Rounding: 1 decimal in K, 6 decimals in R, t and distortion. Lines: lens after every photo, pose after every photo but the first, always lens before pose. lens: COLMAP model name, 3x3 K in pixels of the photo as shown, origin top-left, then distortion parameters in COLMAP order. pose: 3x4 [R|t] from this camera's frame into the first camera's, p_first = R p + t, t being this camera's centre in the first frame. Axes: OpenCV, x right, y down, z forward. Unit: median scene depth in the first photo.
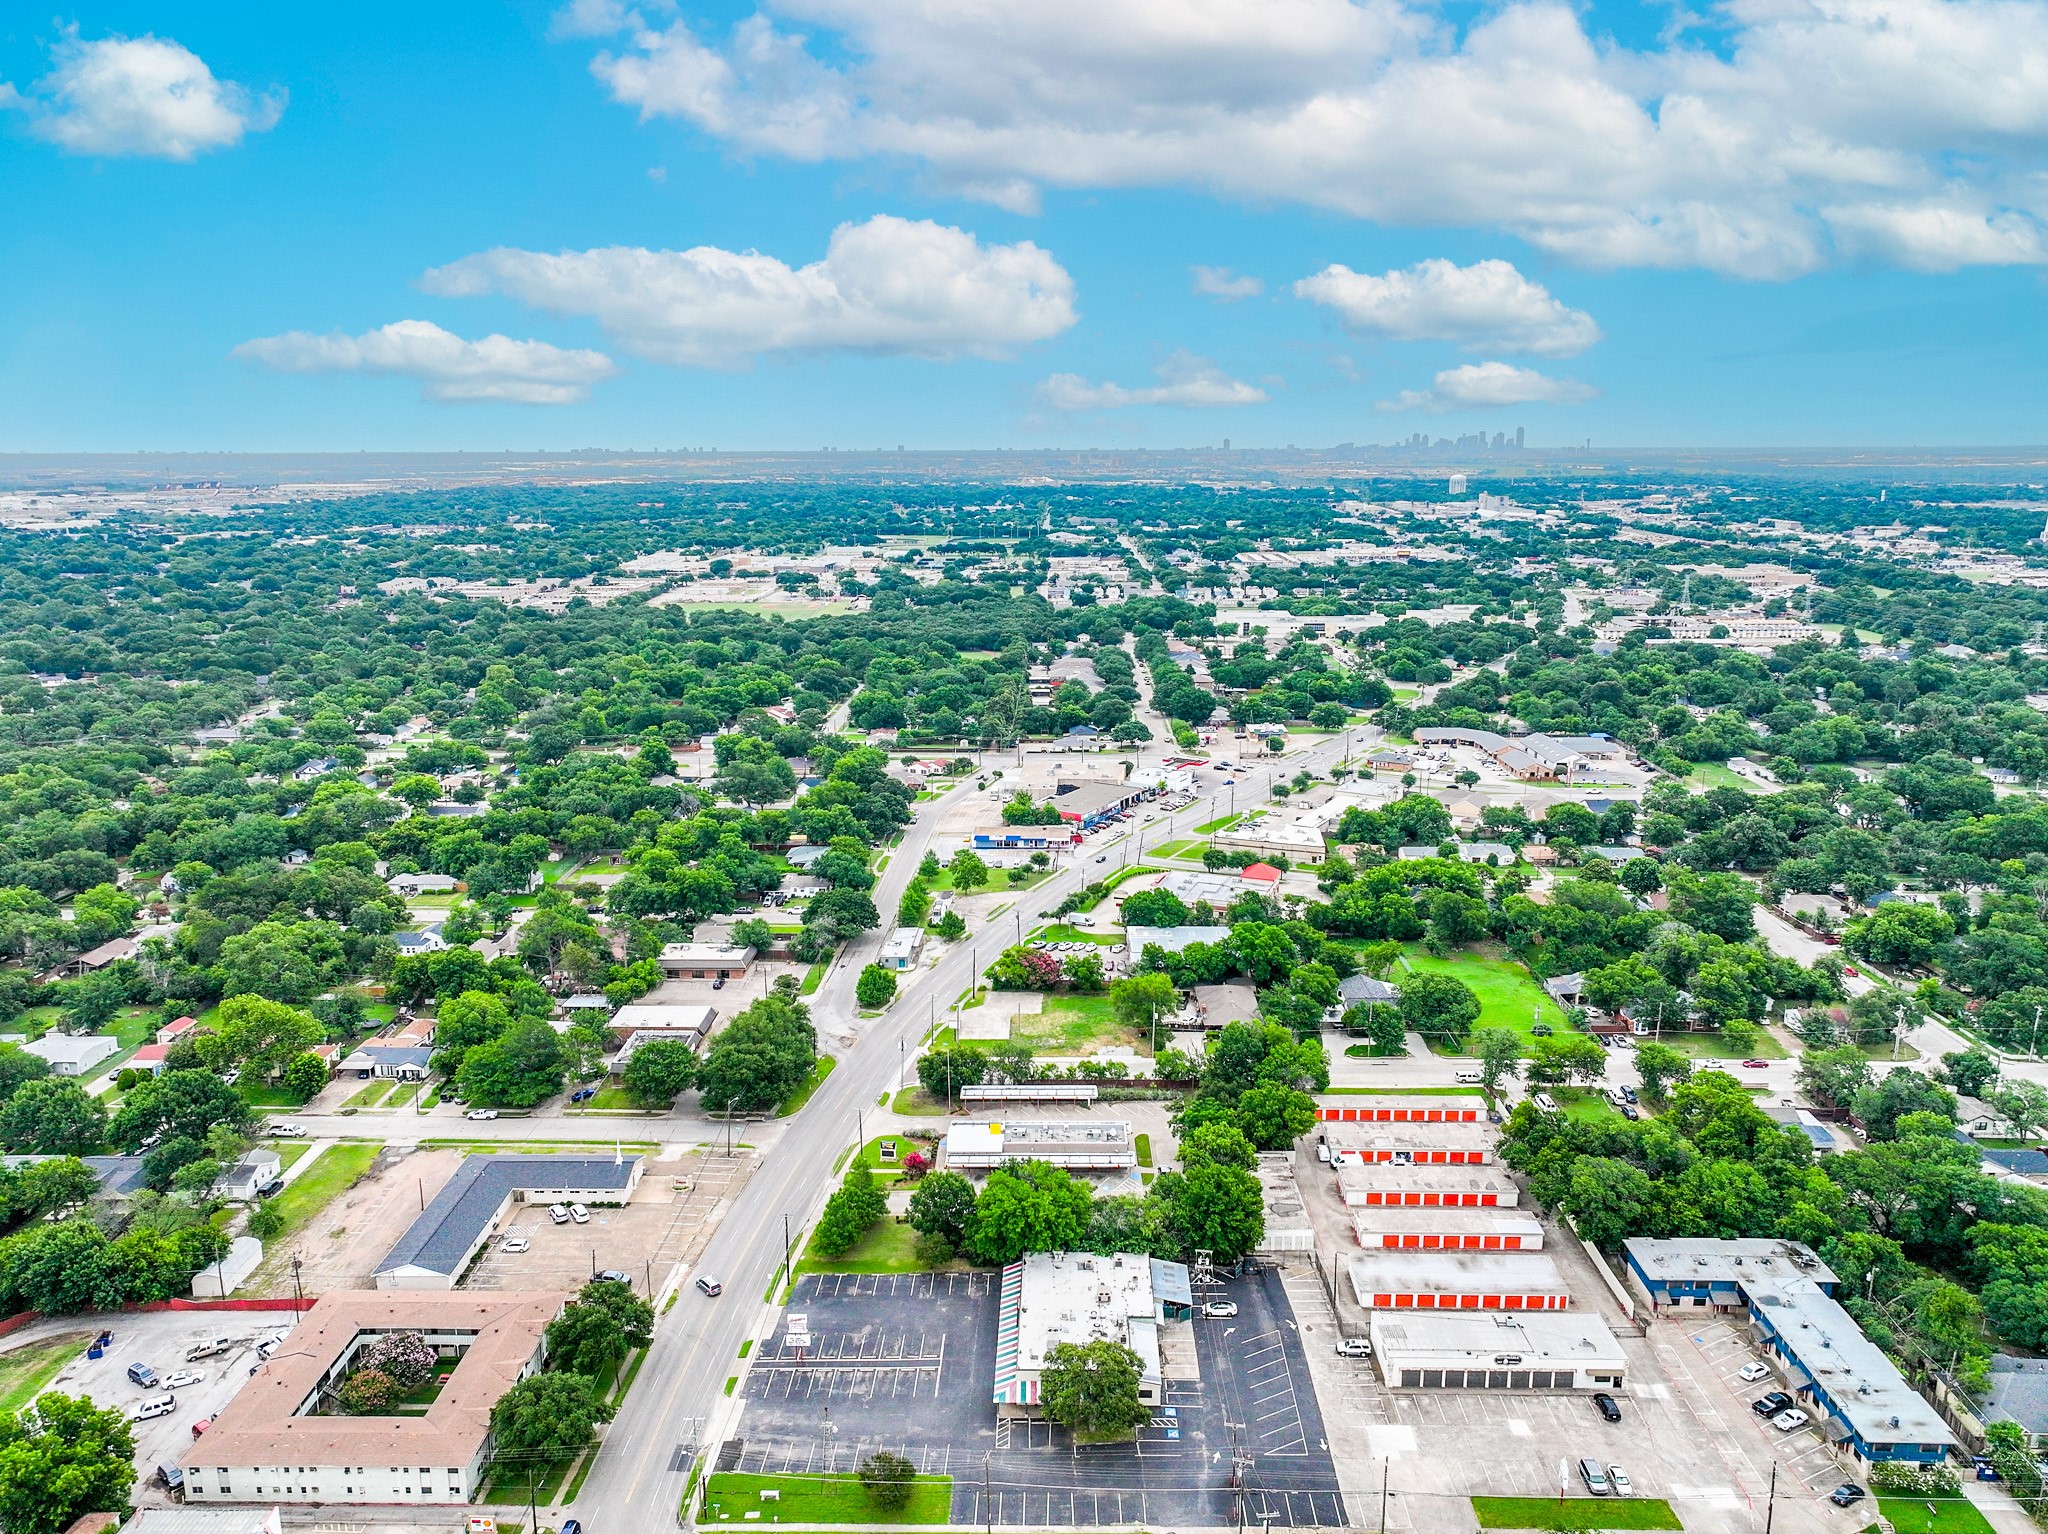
lens RADIAL K [[1441.3, 0, 1024.0], [0, 1441.3, 767.0], [0, 0, 1]] dist [0.006874, 0.000406]
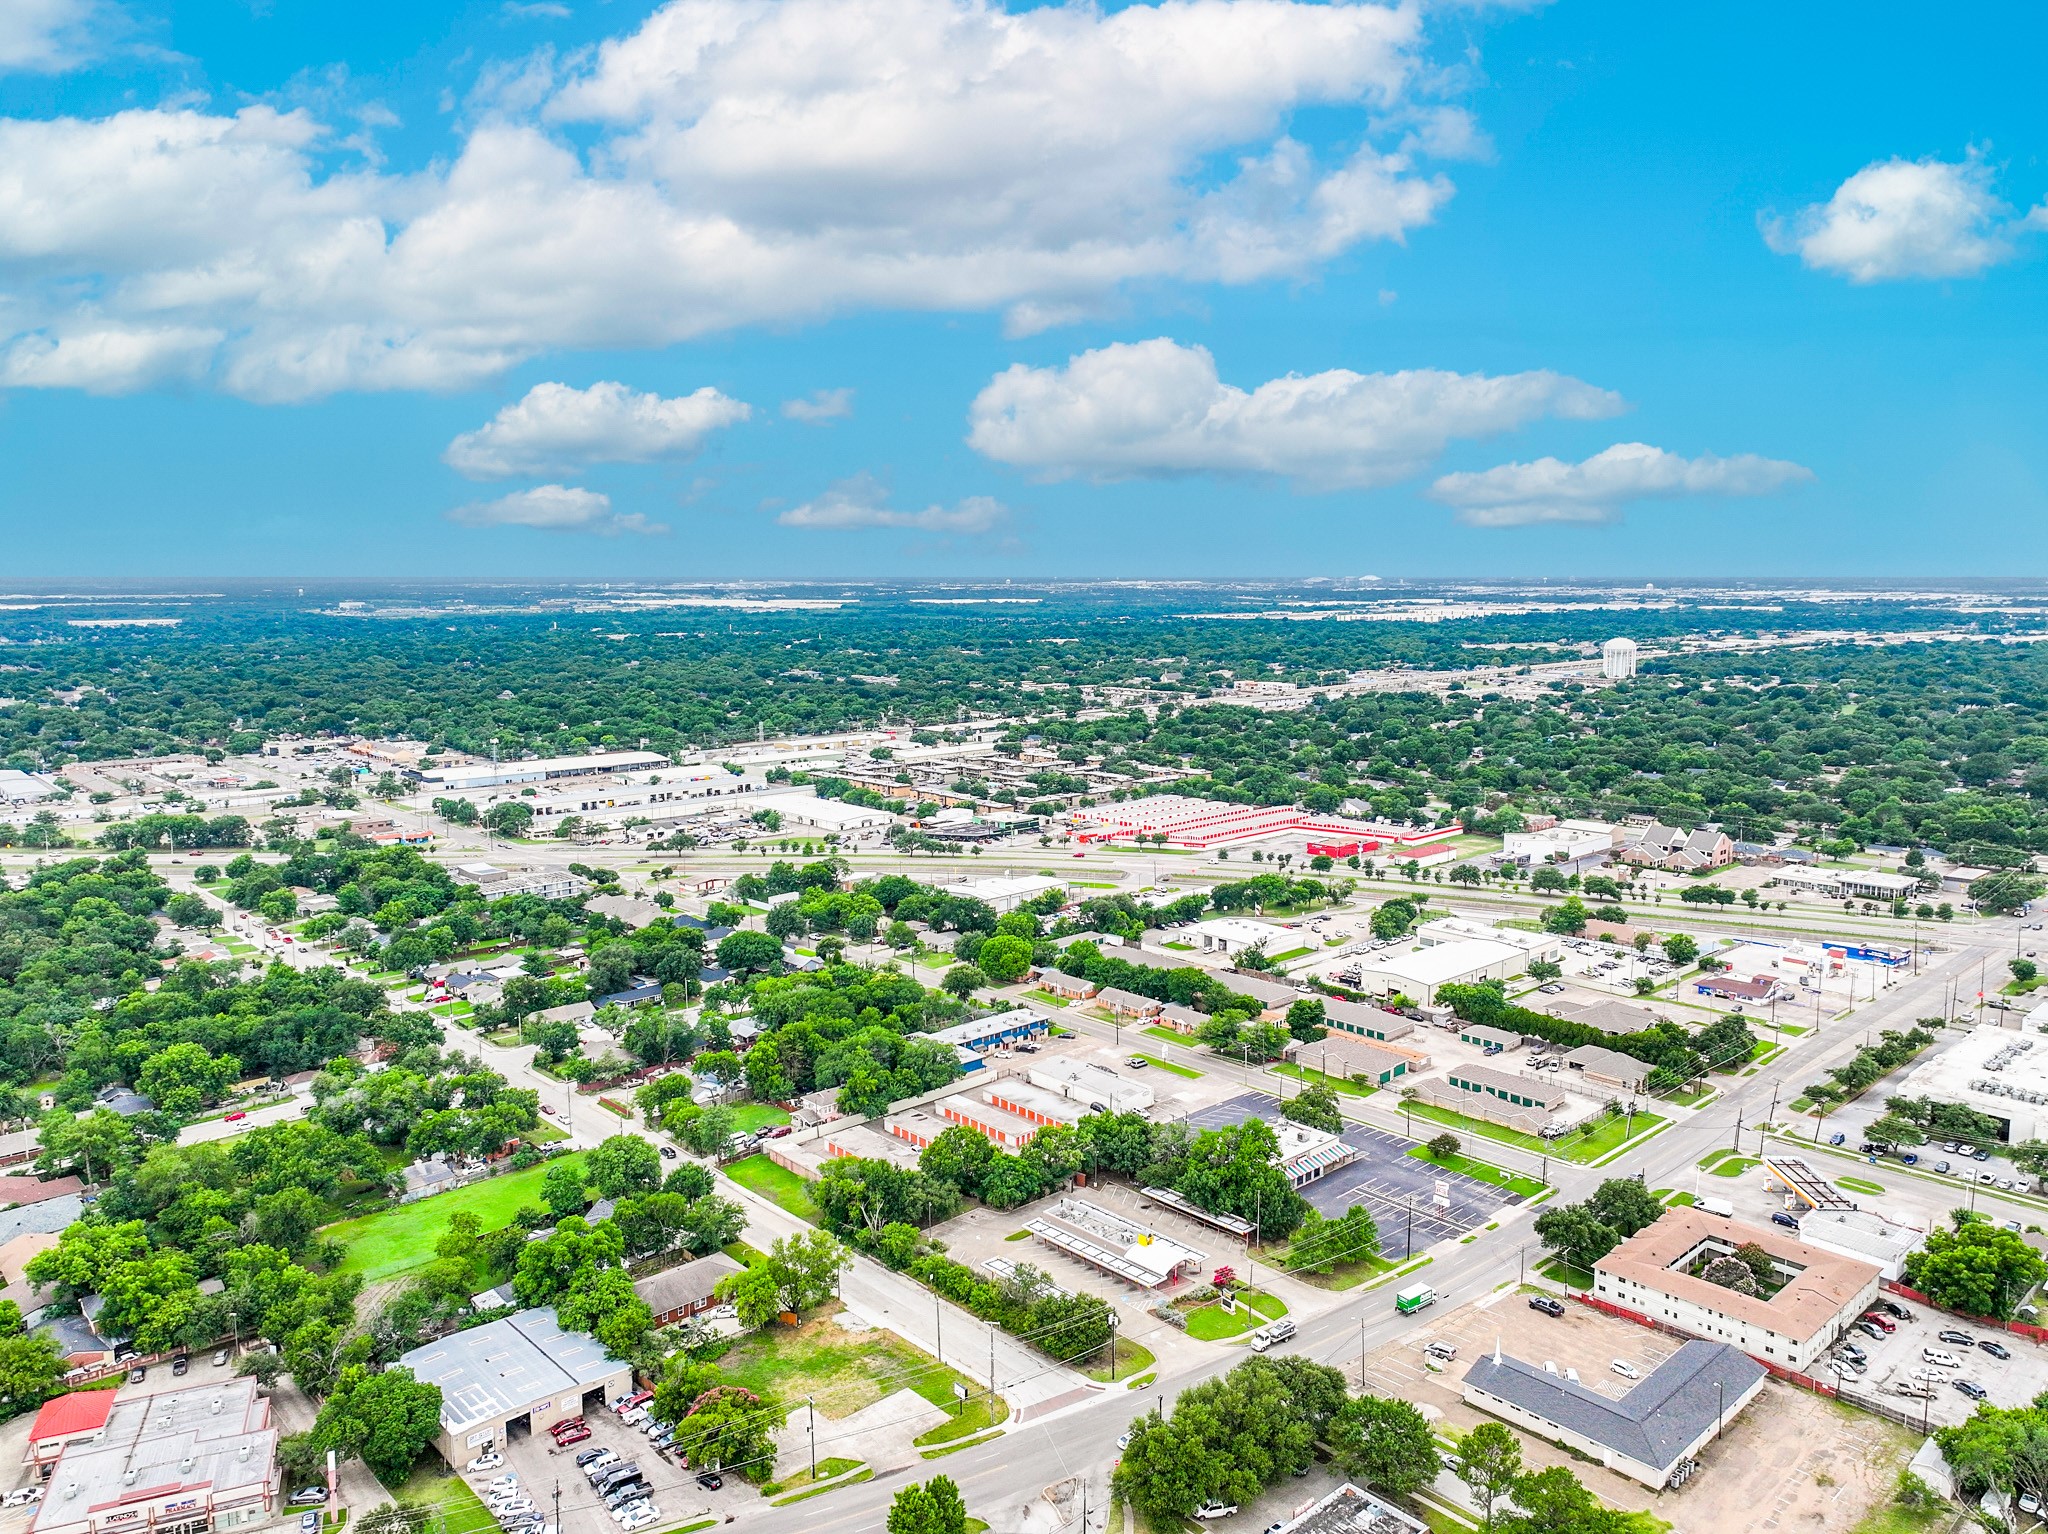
lens RADIAL K [[1427.9, 0, 1028.1], [0, 1427.9, 761.4], [0, 0, 1]] dist [0.000825, 0.000101]
pose [[-0.699048, -0.087925, 0.709649, -0.551991], [0.157456, 0.949127, 0.272700, -0.304499], [-0.697524, 0.302369, -0.649641, 1.368682]]
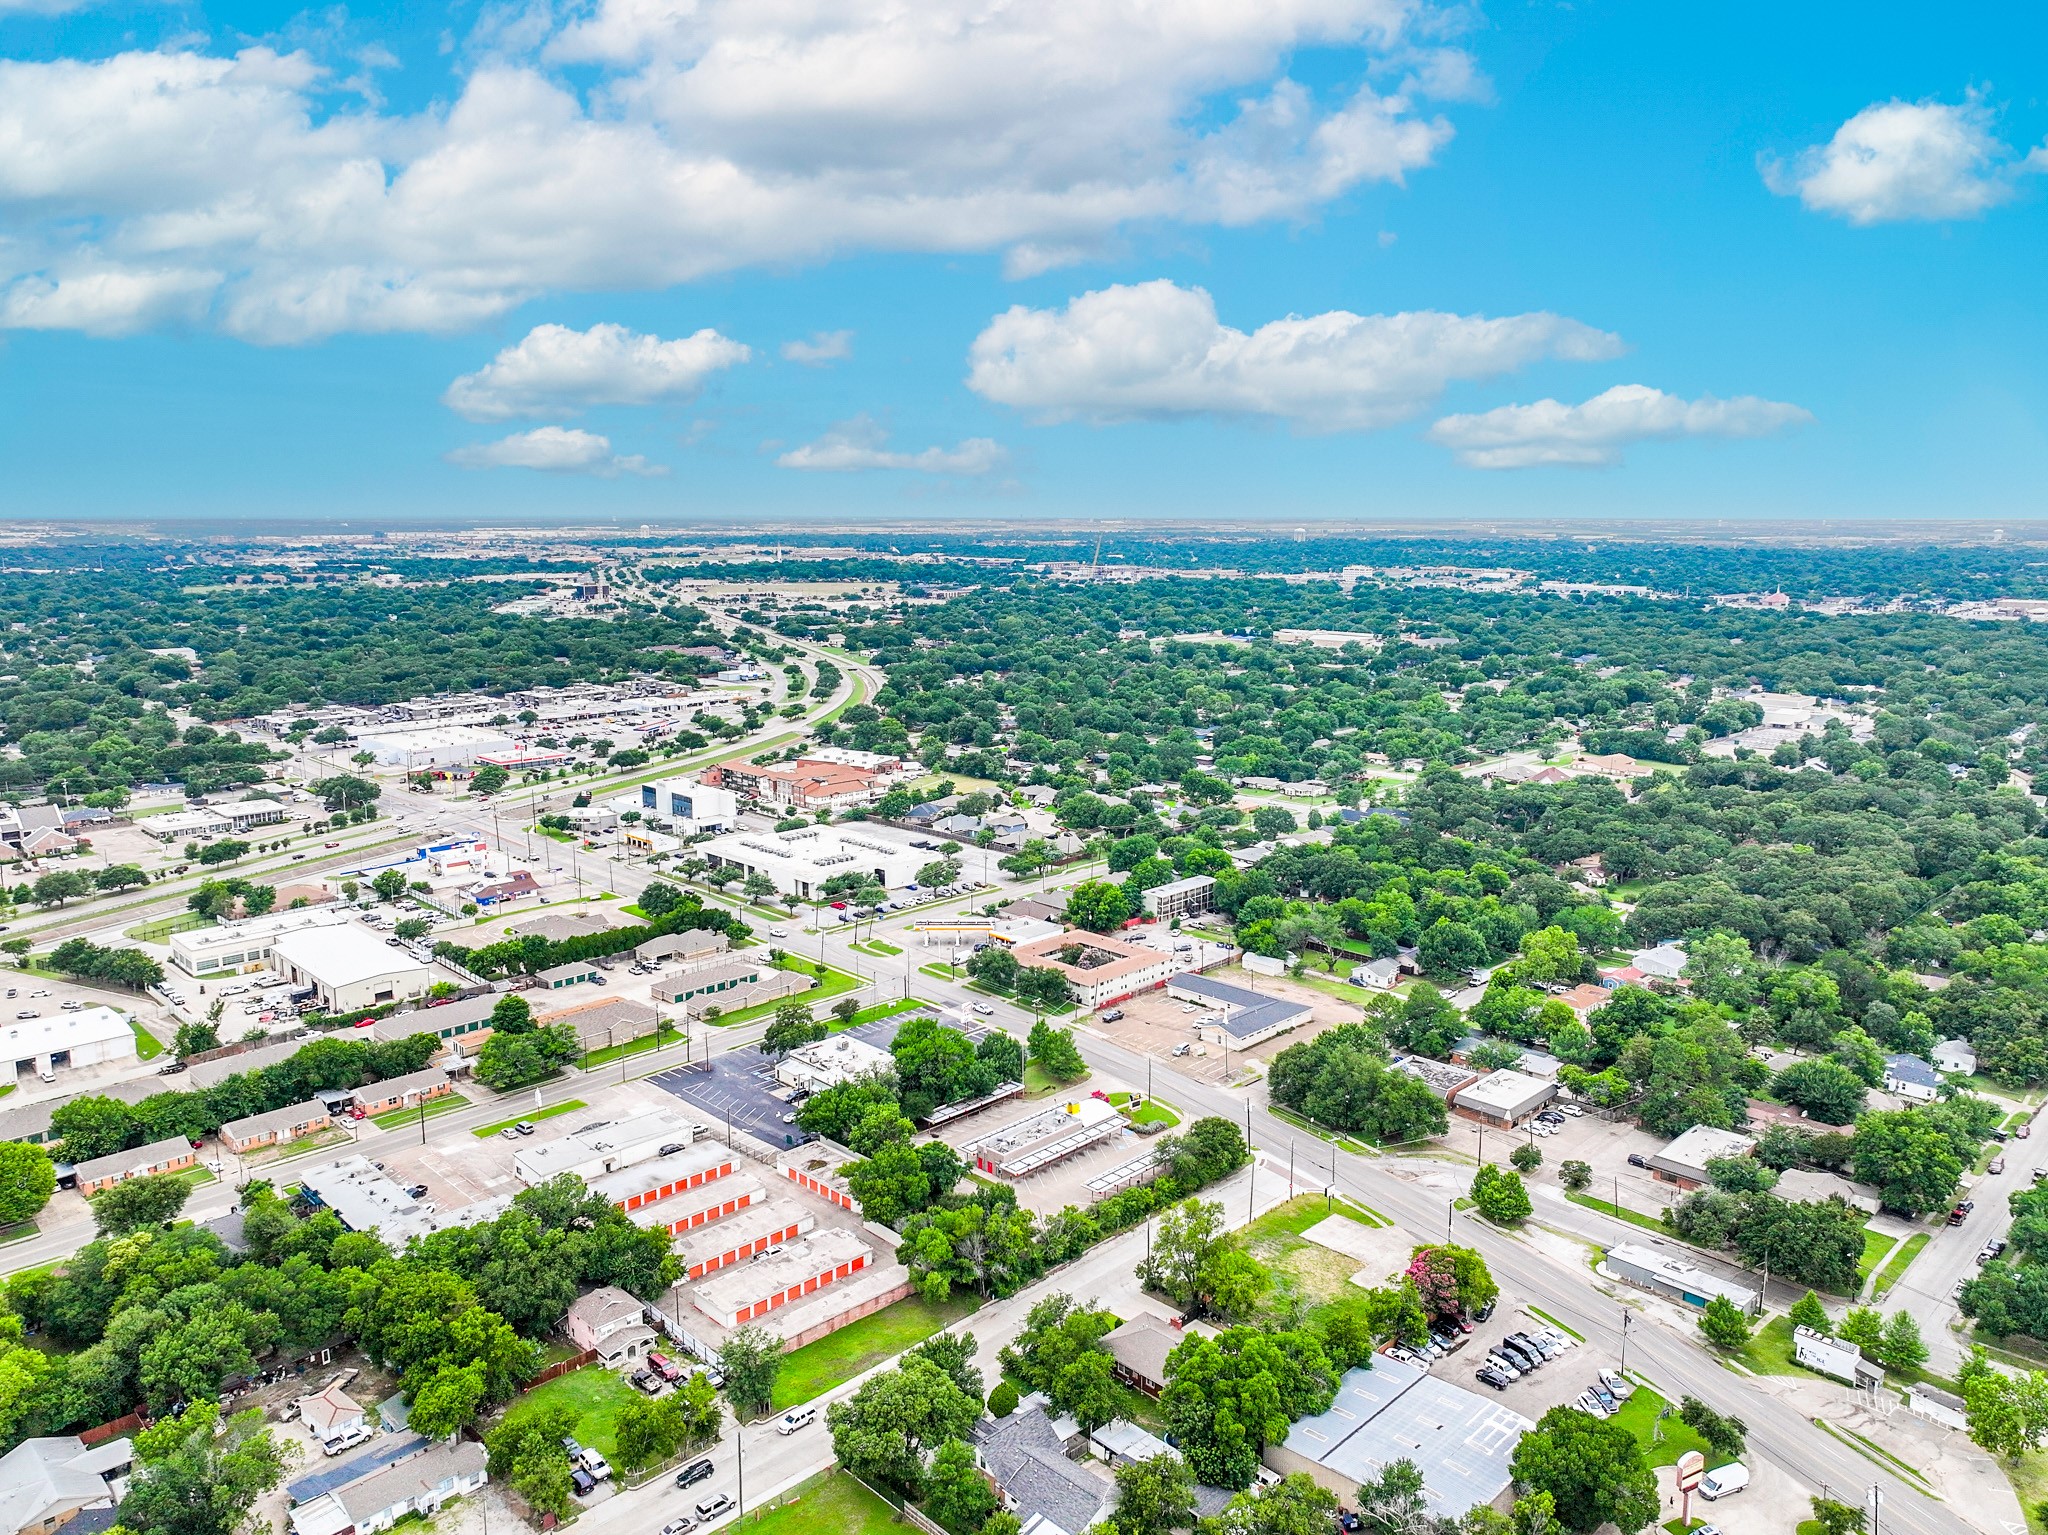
lens RADIAL K [[1441.3, 0, 1024.0], [0, 1441.3, 767.5], [0, 0, 1]] dist [0.006874, 0.000406]
pose [[-0.693796, 0.129985, -0.708343, 0.650409], [-0.151369, 0.935285, 0.319890, -0.297583], [0.704084, 0.329160, -0.629222, 1.351761]]
